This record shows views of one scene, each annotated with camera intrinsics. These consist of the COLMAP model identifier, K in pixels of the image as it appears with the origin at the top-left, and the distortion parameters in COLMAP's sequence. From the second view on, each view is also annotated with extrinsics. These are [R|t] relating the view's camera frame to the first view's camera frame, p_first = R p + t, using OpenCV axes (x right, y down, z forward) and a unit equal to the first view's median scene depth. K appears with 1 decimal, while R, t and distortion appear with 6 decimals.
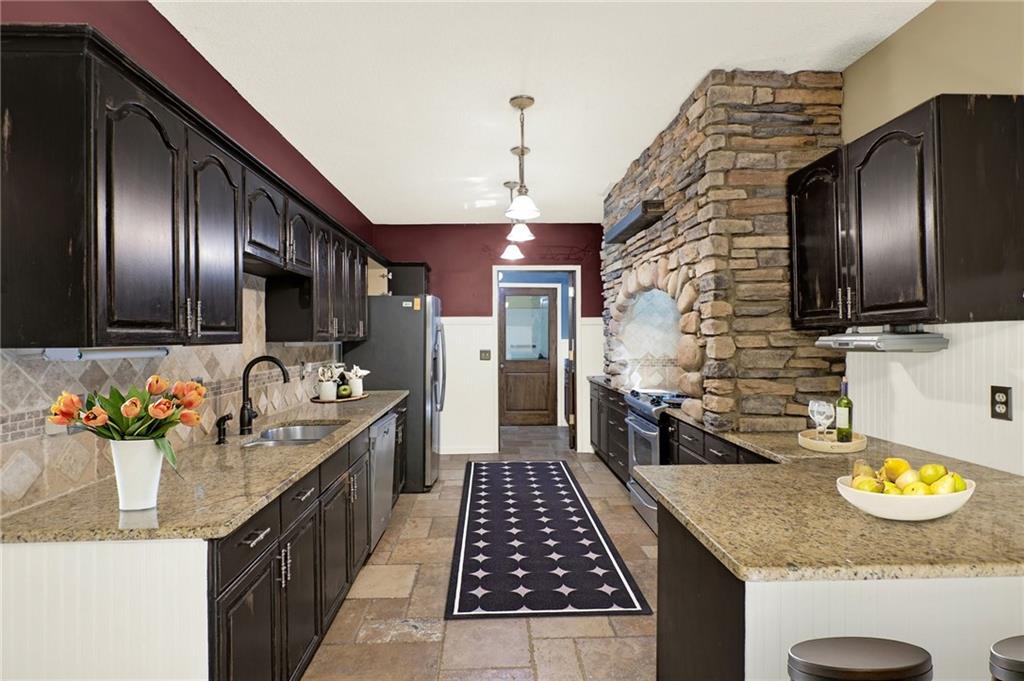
lens RADIAL K [[511.6, 0, 507.3], [0, 511.6, 335.3], [0, 0, 1]] dist [0.000287, 0.000075]
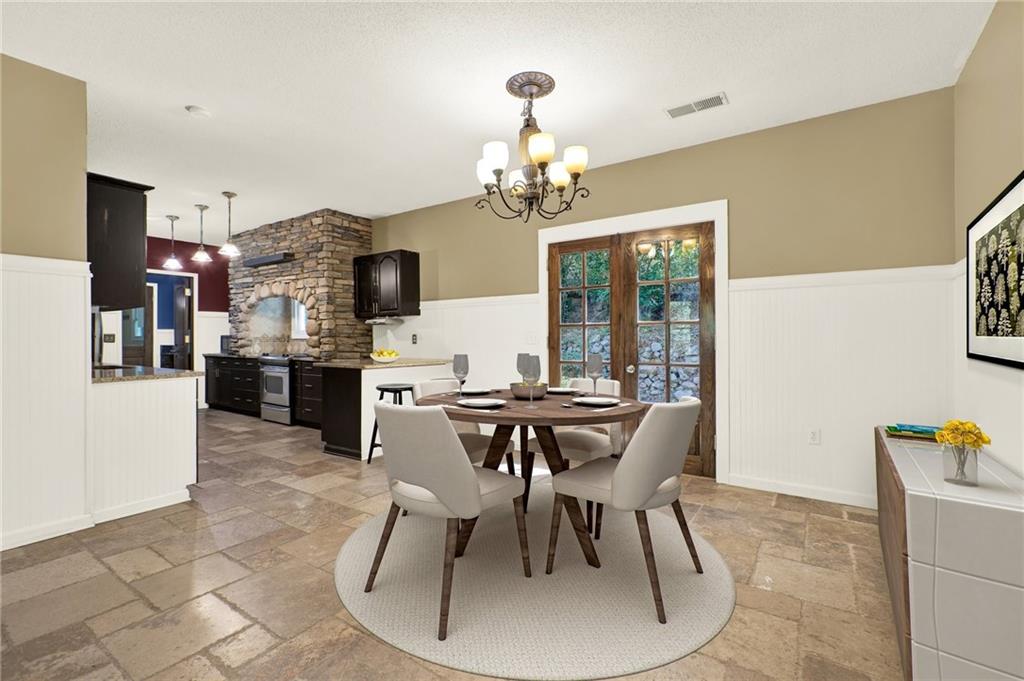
lens RADIAL K [[452.0, 0, 510.0], [0, 452.0, 339.4], [0, 0, 1]] dist [-0.004149, 0.000157]
pose [[0.595666, 0.002546, 0.803228, -0.781906], [-0.002104, 0.999996, -0.001610, 0.096260], [-0.803229, -0.000731, 0.595669, -0.946999]]
